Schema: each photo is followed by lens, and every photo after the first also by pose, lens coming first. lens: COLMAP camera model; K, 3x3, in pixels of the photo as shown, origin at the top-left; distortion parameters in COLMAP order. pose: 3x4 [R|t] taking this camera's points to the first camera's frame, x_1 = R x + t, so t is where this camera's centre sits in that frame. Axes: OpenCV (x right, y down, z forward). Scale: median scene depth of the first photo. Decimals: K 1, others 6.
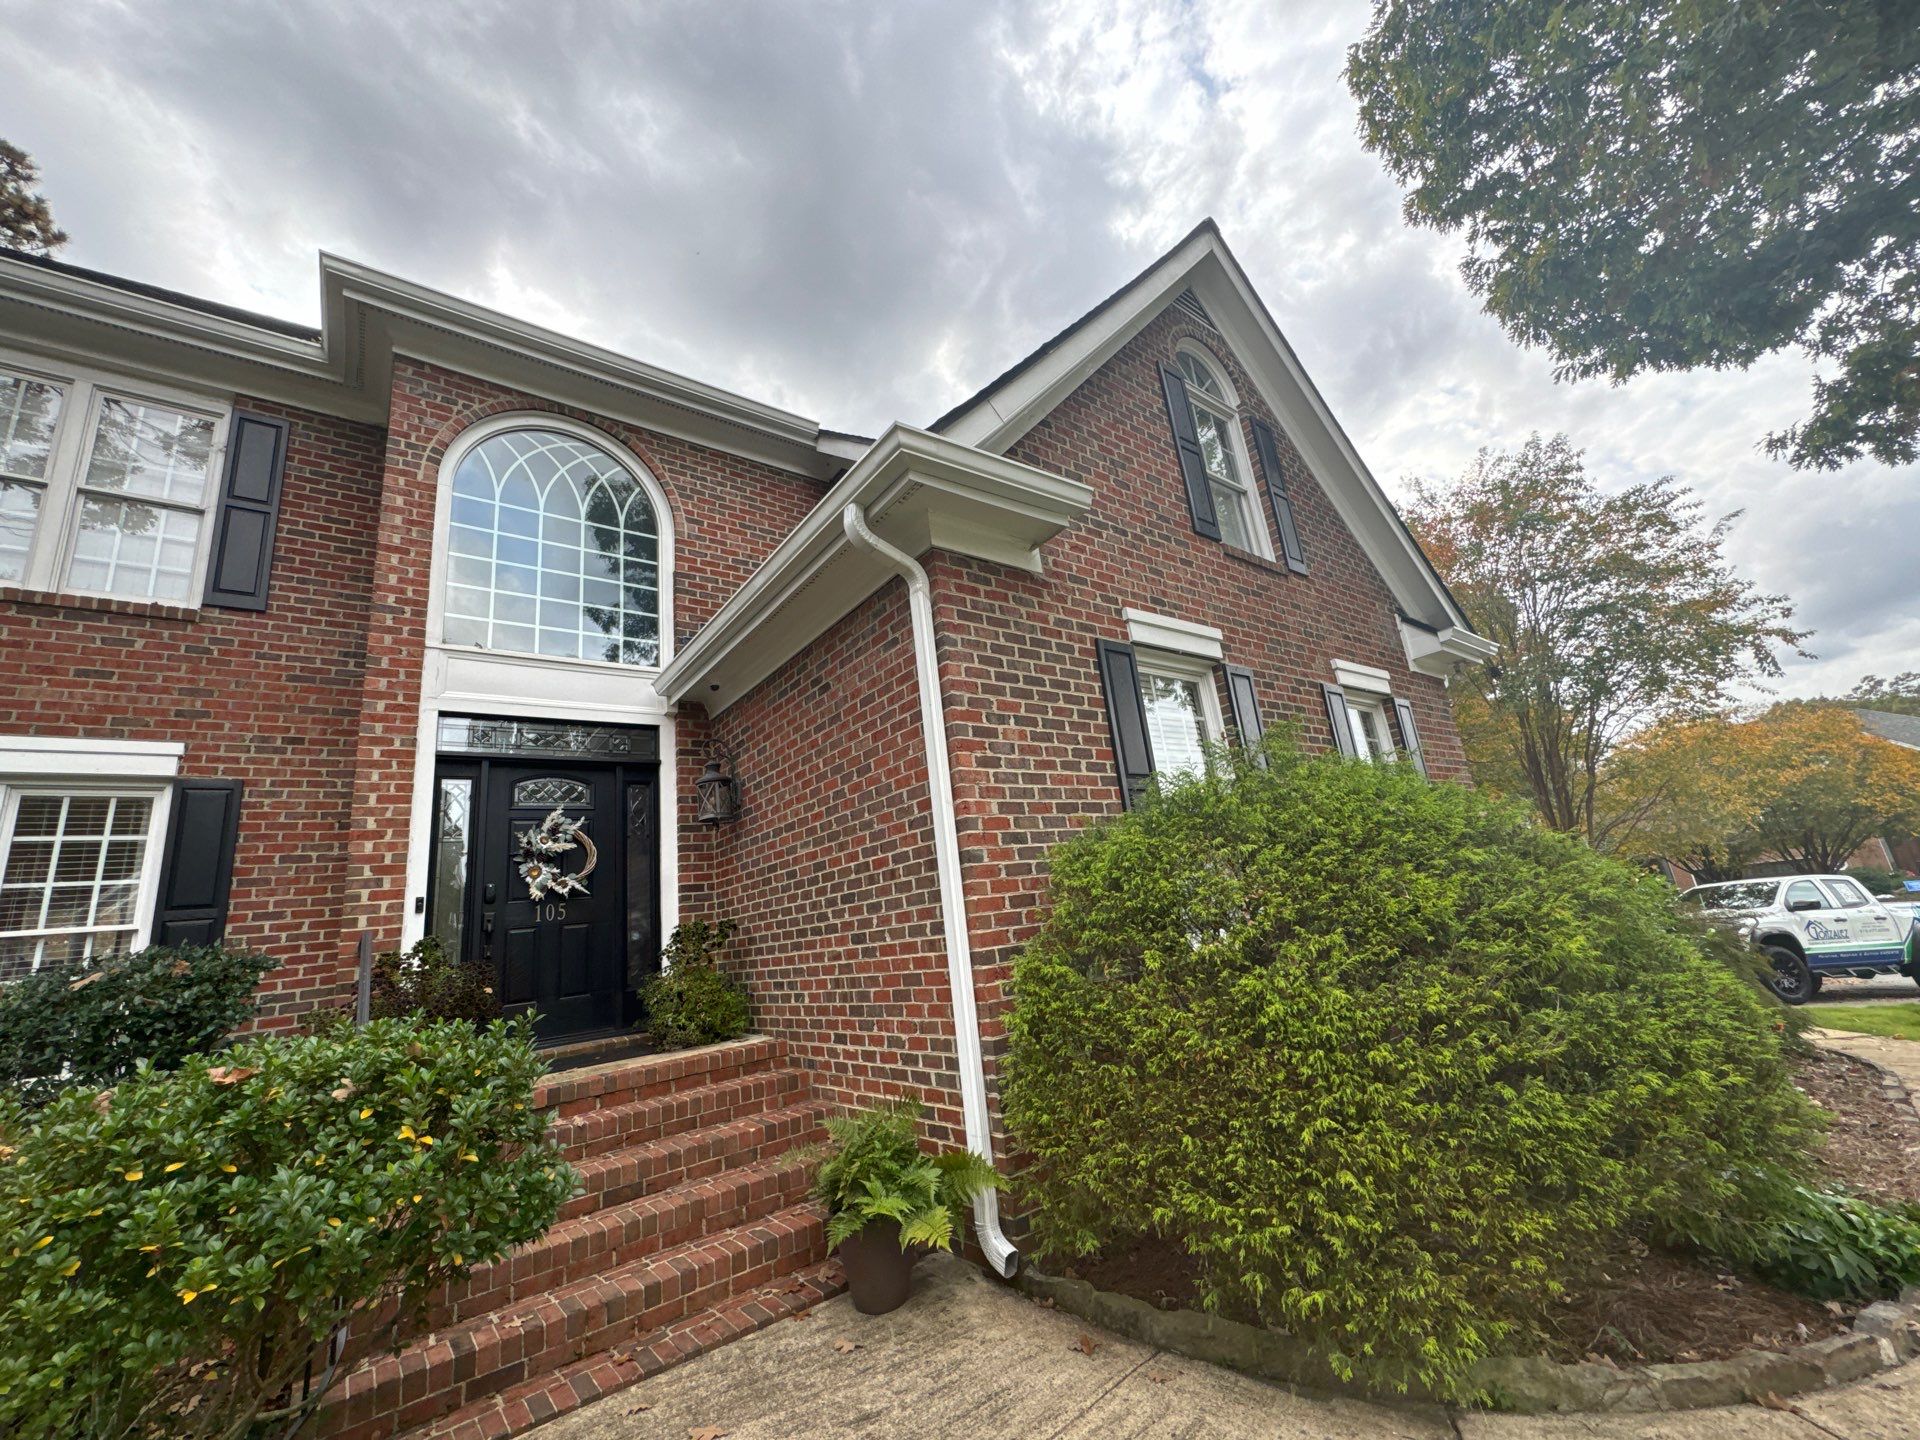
lens RADIAL K [[764.0, 0, 960.1], [0, 764.0, 719.3], [0, 0, 1]] dist [-0.004531, 0.000775]
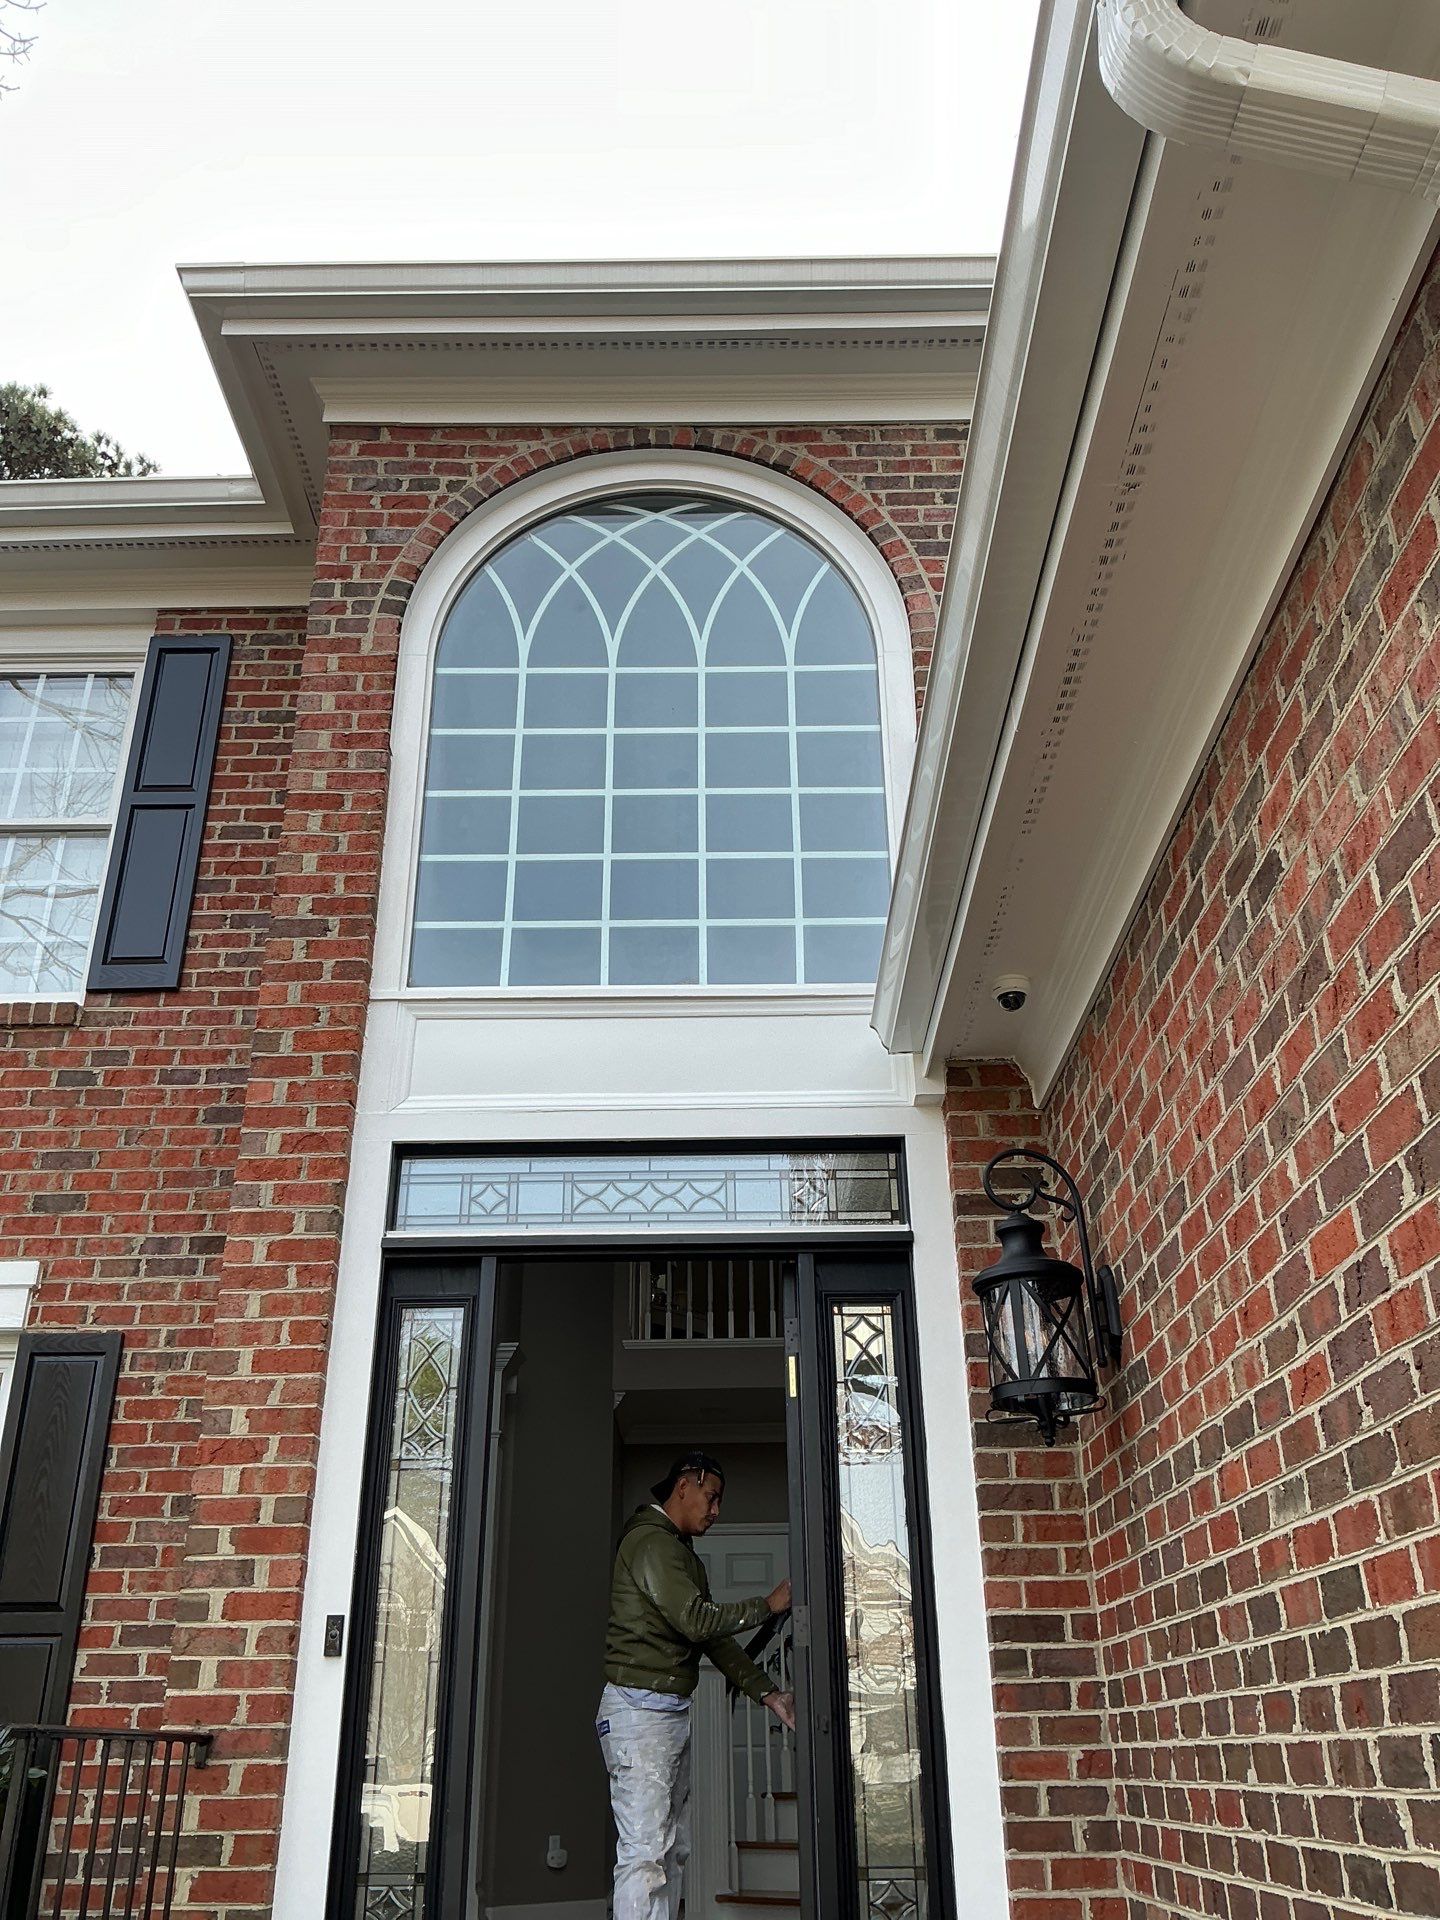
lens RADIAL K [[1581.1, 0, 718.1], [0, 1581.1, 956.9], [0, 0, 1]] dist [0.099772, -0.202969]
pose [[0.782423, -0.180560, -0.595997, -0.001791], [0.086345, 0.979255, -0.183316, 0.071951], [0.616732, 0.091970, 0.781782, 0.463363]]
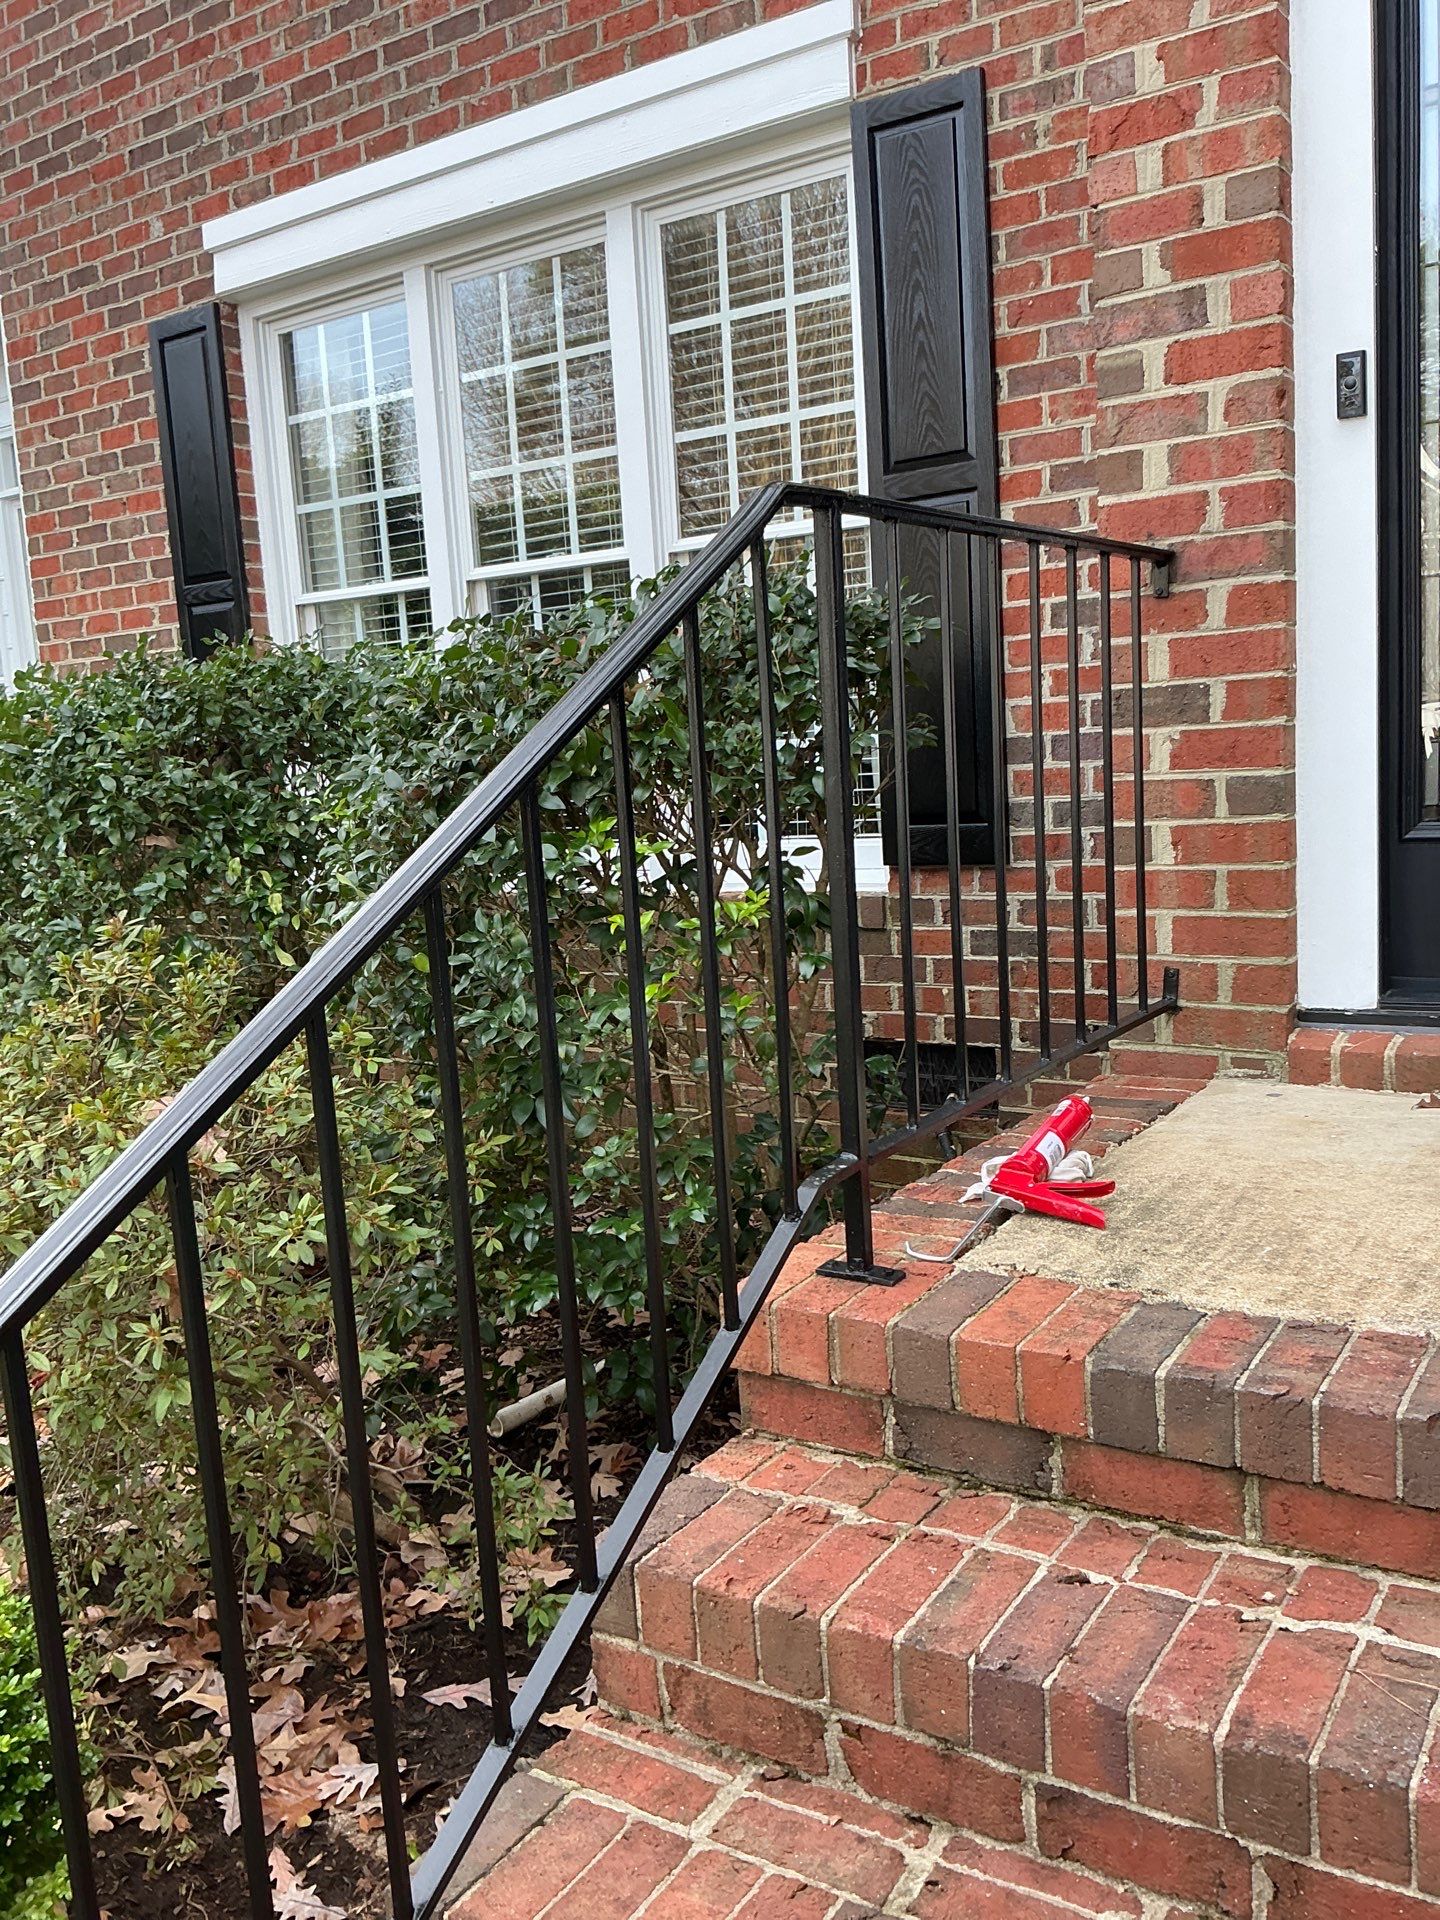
lens RADIAL K [[1580.8, 0, 720.9], [0, 1580.8, 953.1], [0, 0, 1]] dist [0.093910, -0.174741]
pose [[0.320996, 0.220003, -0.921173, -0.278336], [0.273060, 0.909843, 0.312449, 0.201376], [0.906863, -0.351830, 0.231981, 0.662878]]
